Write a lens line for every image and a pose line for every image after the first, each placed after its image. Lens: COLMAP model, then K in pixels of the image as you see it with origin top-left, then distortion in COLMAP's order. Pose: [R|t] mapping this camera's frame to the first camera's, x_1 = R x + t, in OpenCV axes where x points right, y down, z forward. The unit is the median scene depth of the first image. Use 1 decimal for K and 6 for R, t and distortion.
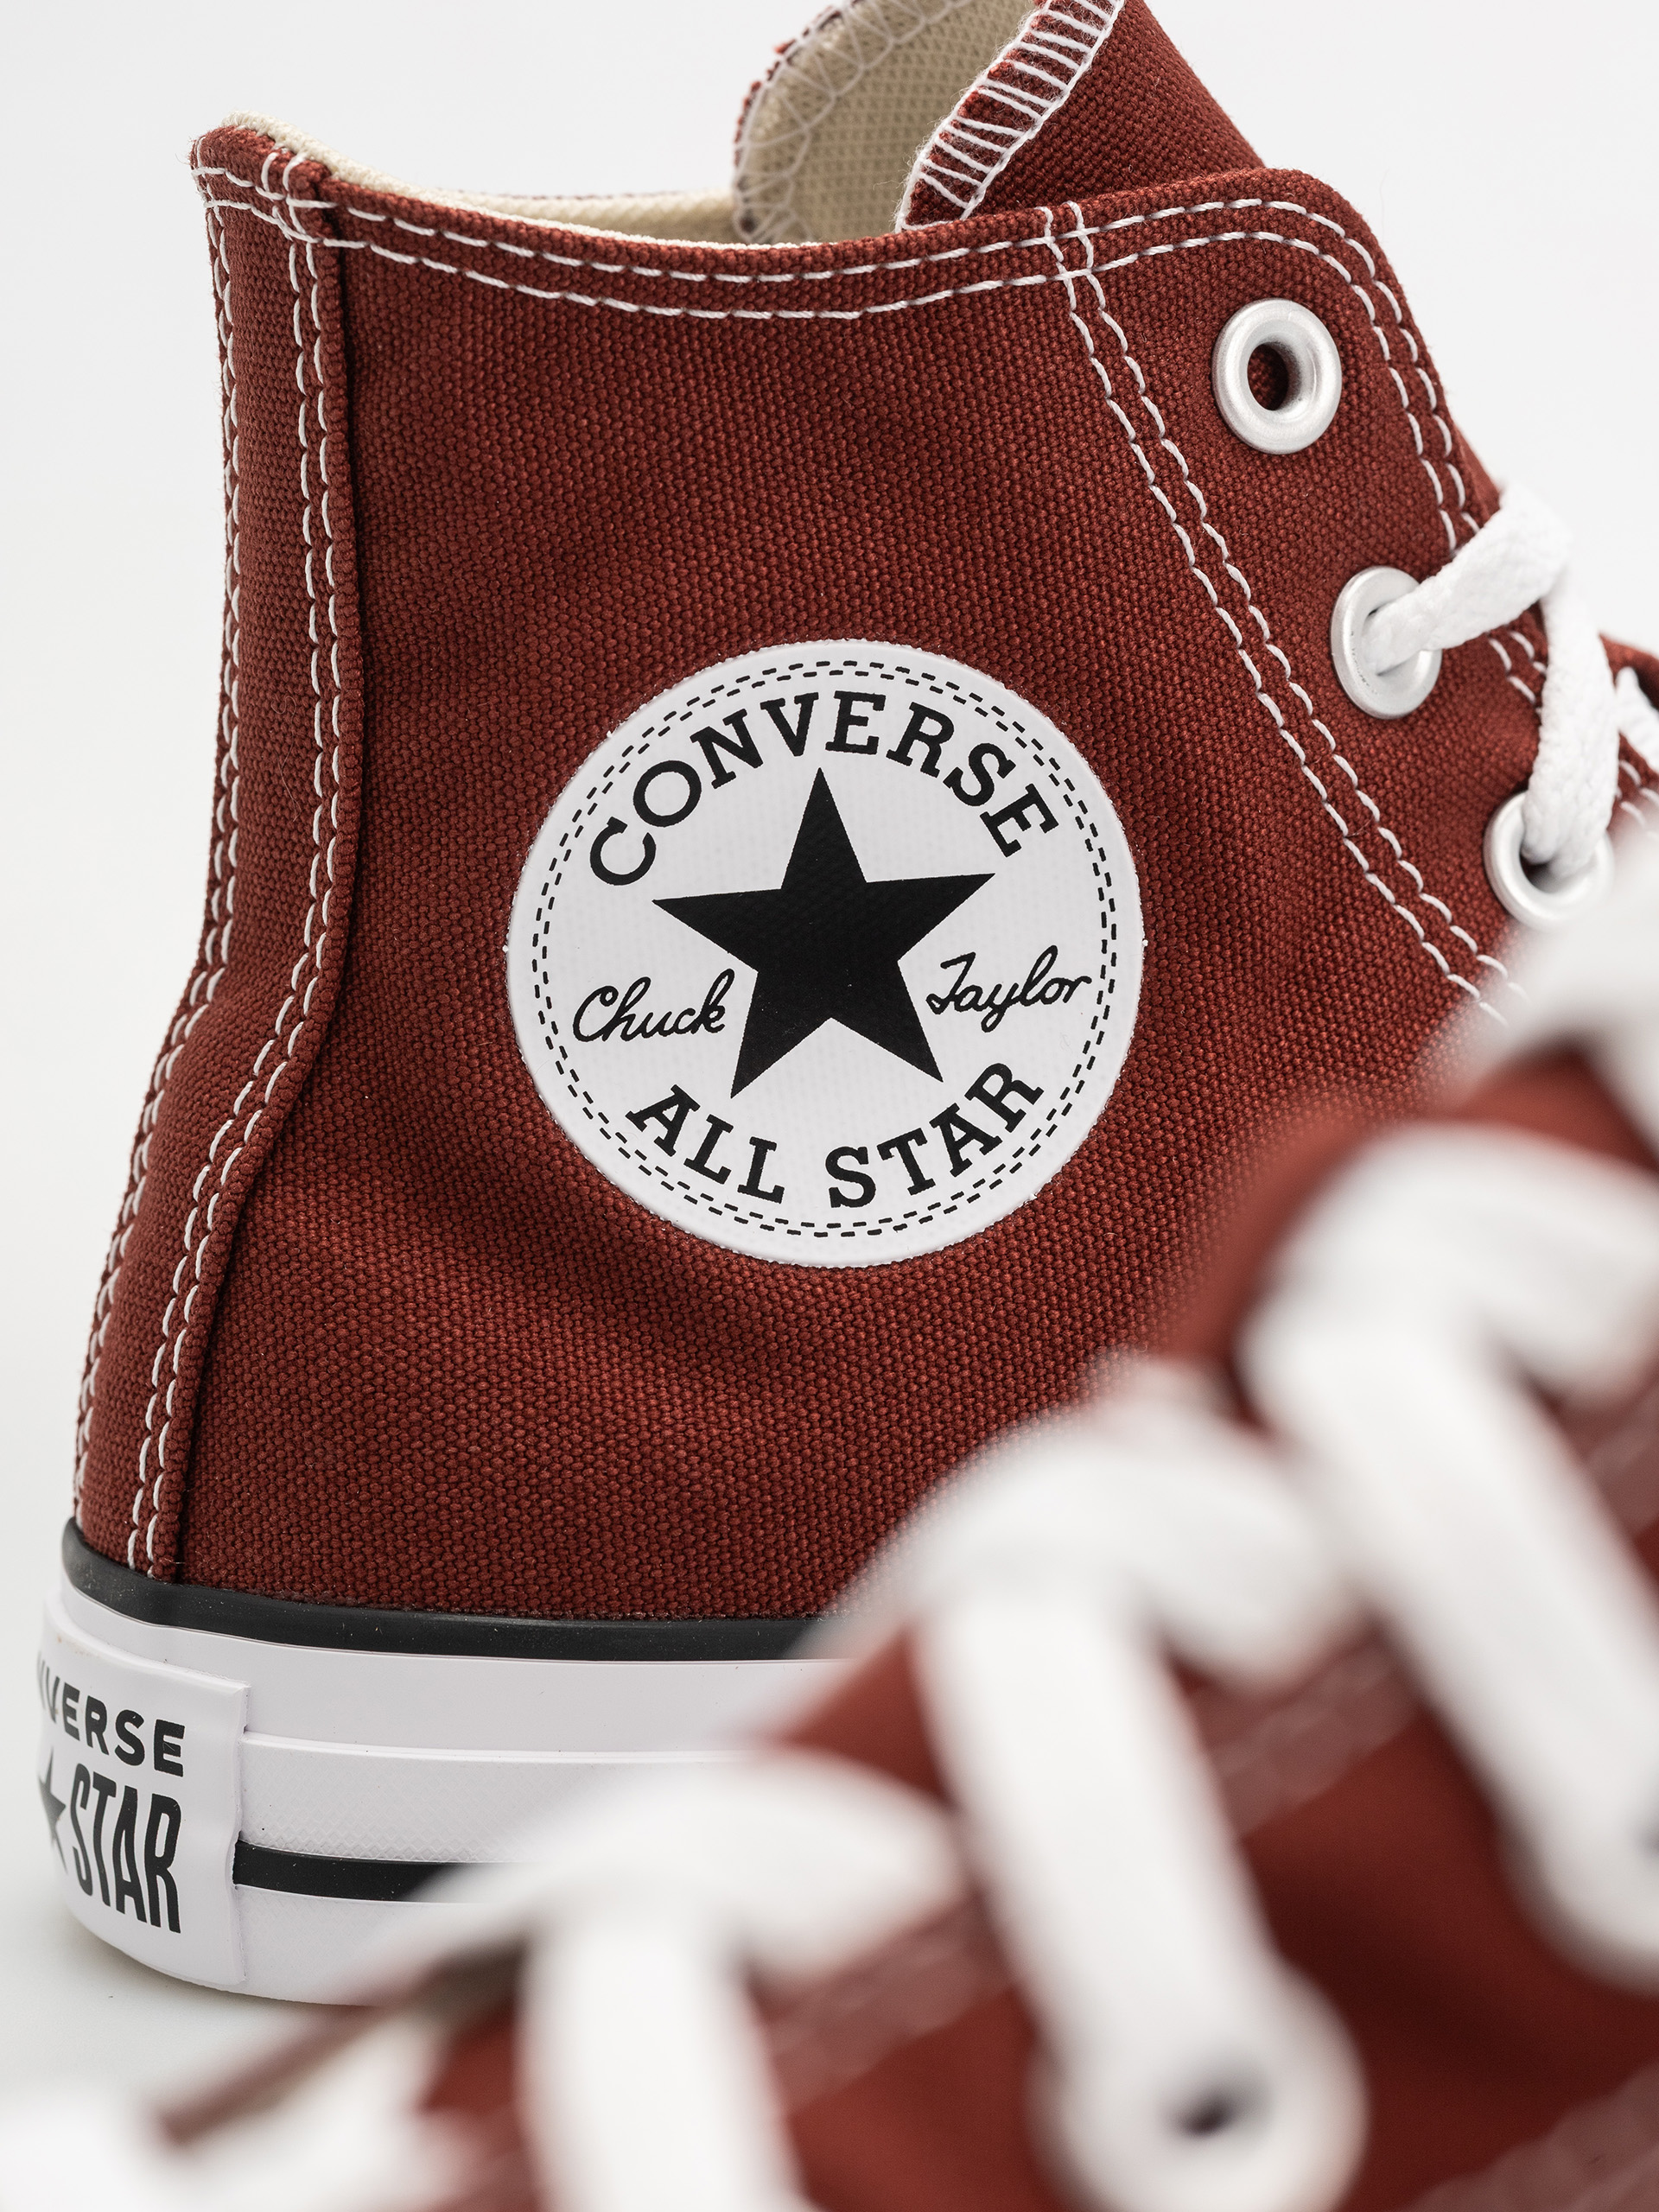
lens RADIAL K [[7382.2, 0, 829.5], [0, 7382.2, 1106.0], [0, 0, 1]] dist [-0.473269, 16.760124]
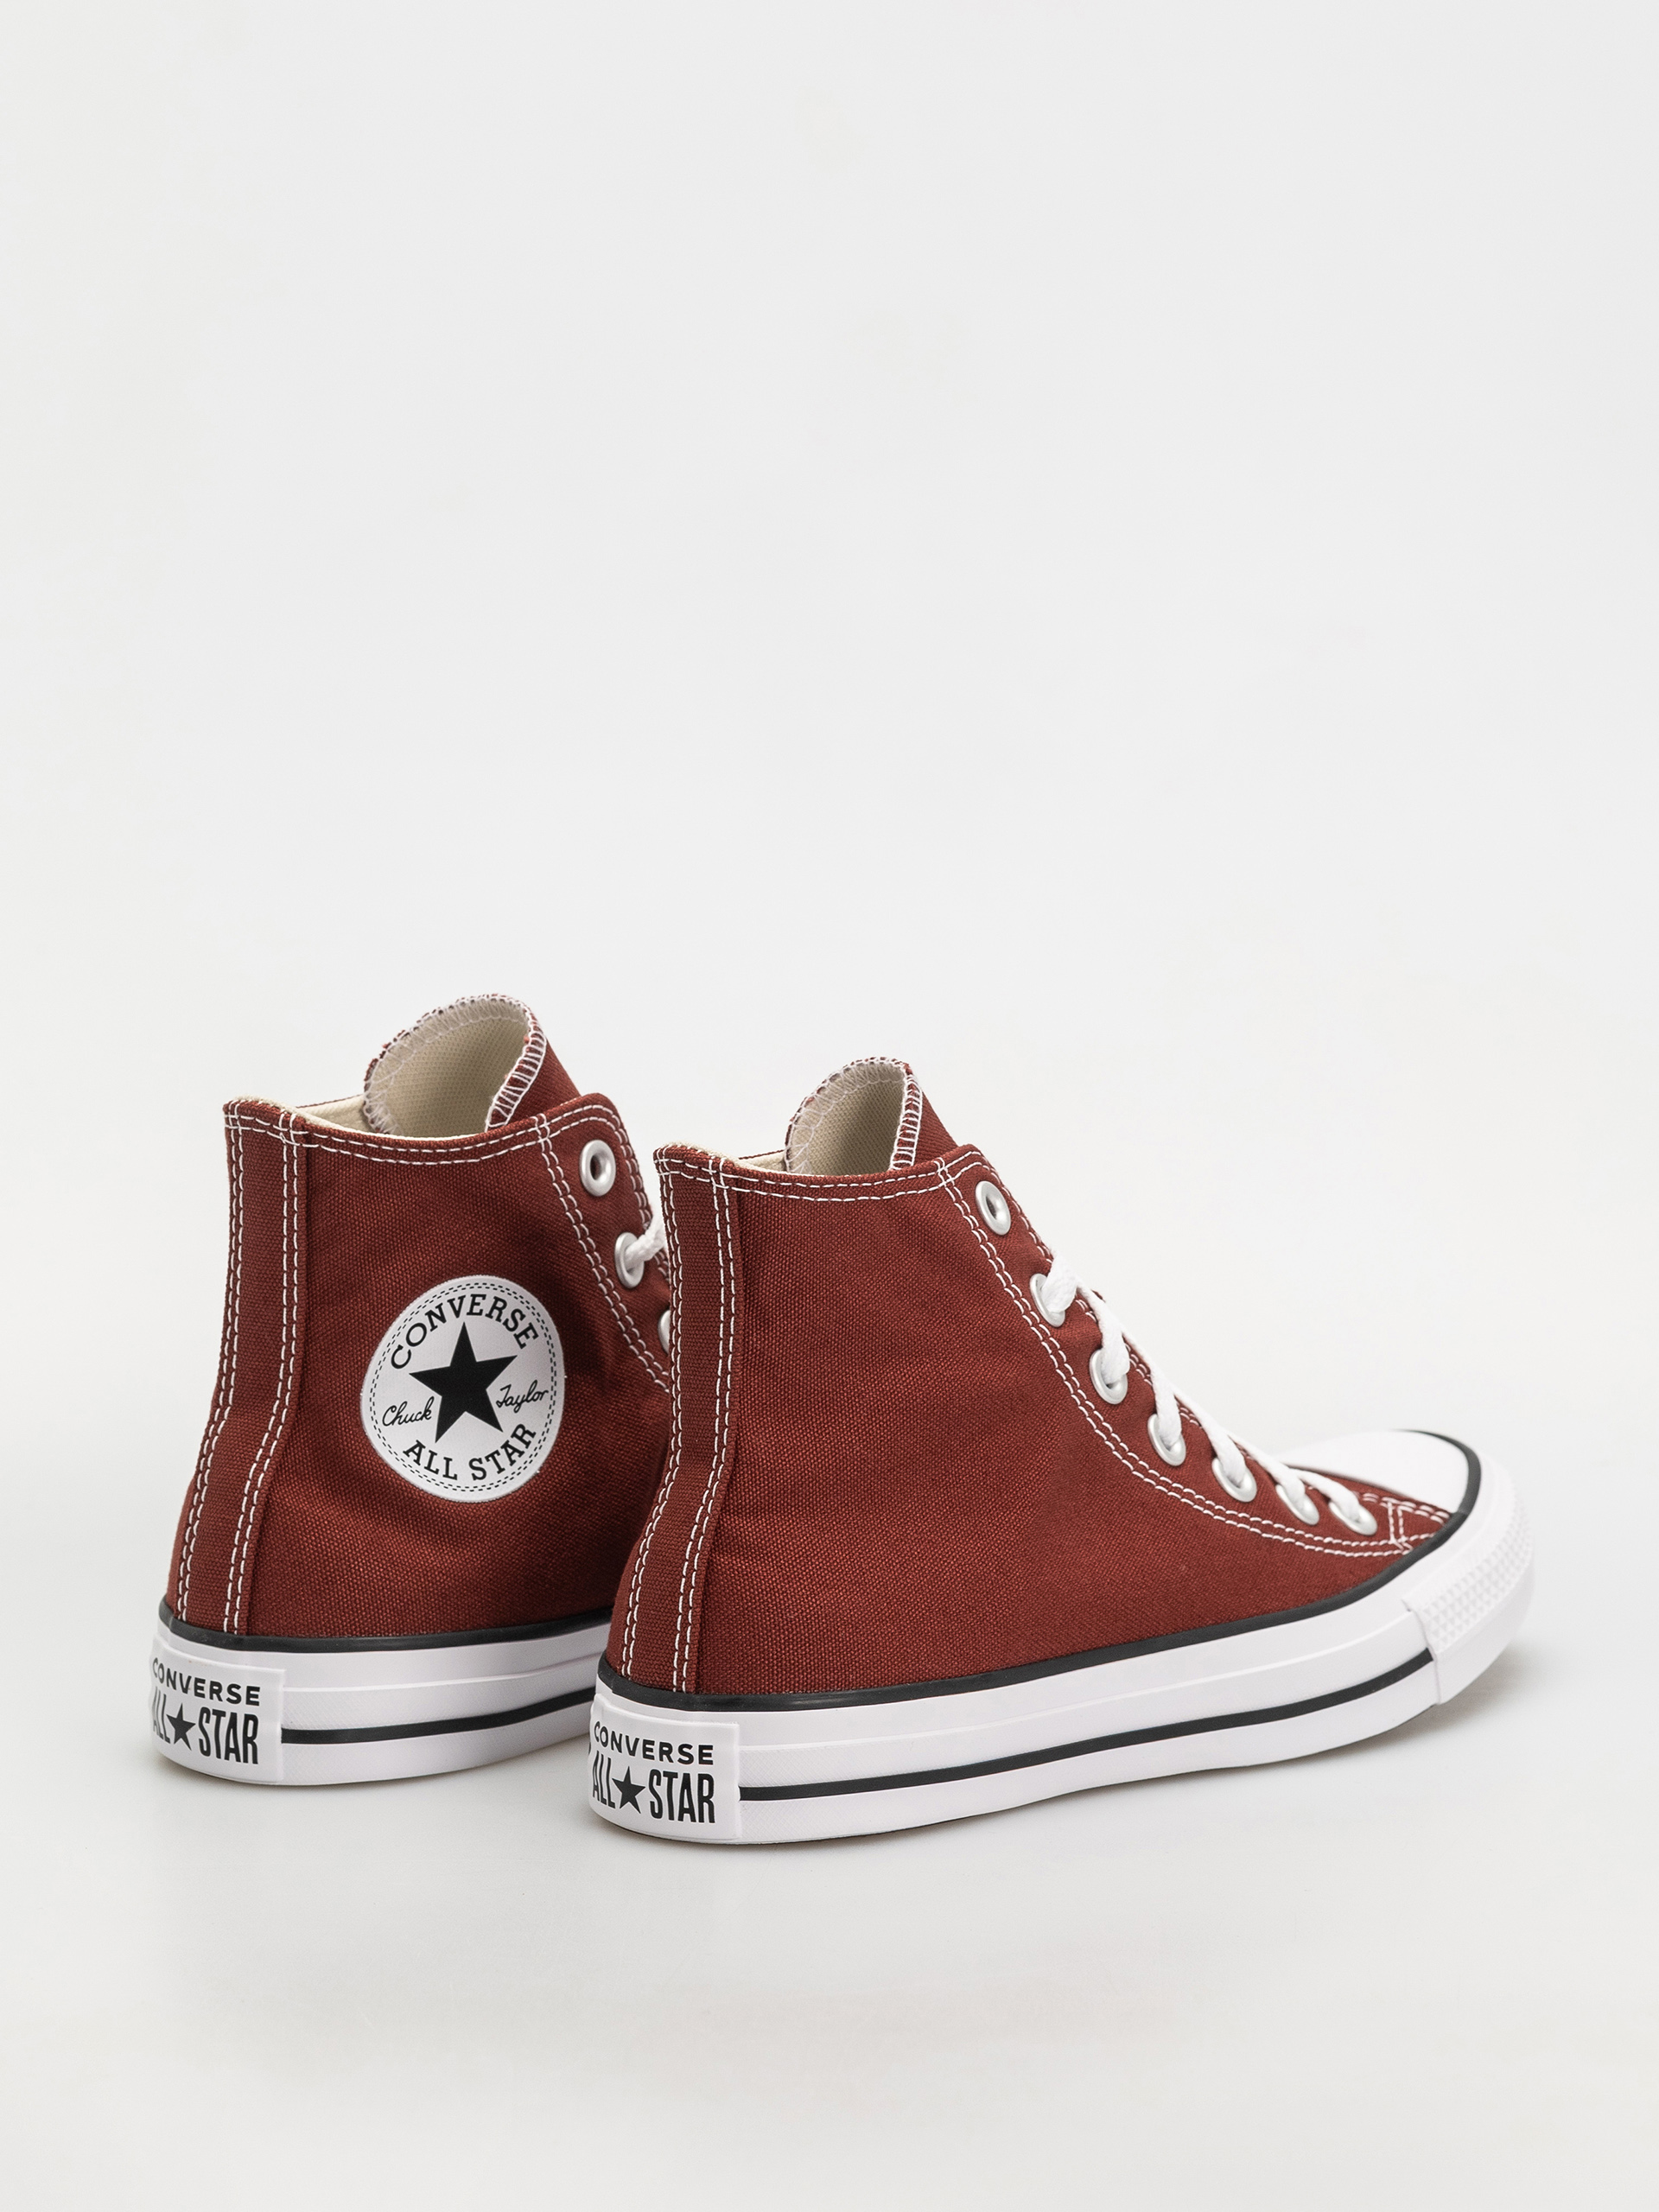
lens RADIAL K [[7382.2, 0, 829.5], [0, 7382.2, 1106.0], [0, 0, 1]] dist [-0.473269, 16.760124]
pose [[0.929984, -0.049721, 0.364222, -0.870895], [0.059916, 0.998063, -0.016738, -0.071746], [-0.362684, 0.037388, 0.931162, -1.613701]]
